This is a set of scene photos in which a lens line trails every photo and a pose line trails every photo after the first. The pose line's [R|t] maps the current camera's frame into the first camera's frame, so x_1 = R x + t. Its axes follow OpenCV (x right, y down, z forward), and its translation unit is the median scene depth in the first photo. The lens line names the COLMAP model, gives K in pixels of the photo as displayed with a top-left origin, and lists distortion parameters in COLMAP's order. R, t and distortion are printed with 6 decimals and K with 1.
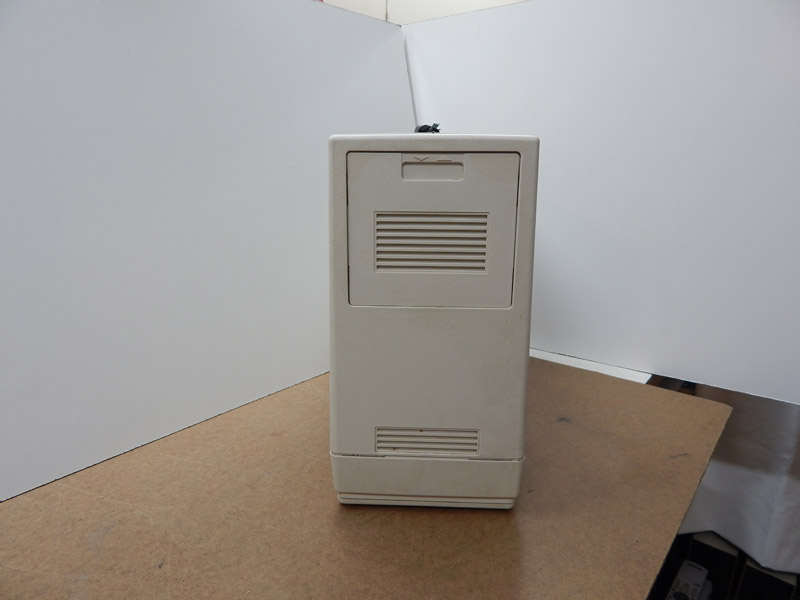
lens RADIAL K [[523.5, 0, 399.2], [0, 523.5, 300.8], [0, 0, 1]] dist [-0.006455, -0.013078]
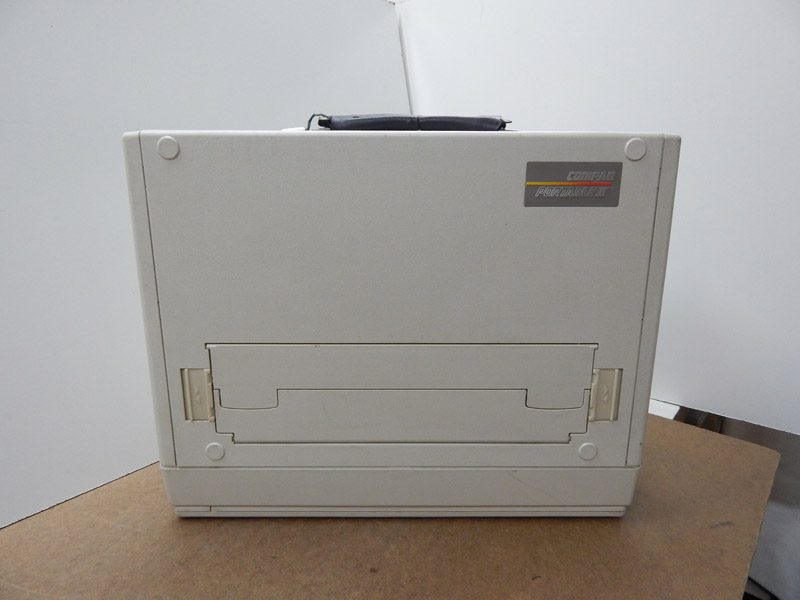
lens RADIAL K [[523.5, 0, 401.9], [0, 523.5, 300.8], [0, 0, 1]] dist [-0.006455, -0.013078]
pose [[0.999930, 0.003620, -0.011261, 0.055106], [-0.003503, 0.999939, 0.010433, -0.056554], [0.011298, -0.010393, 0.999882, 0.206387]]
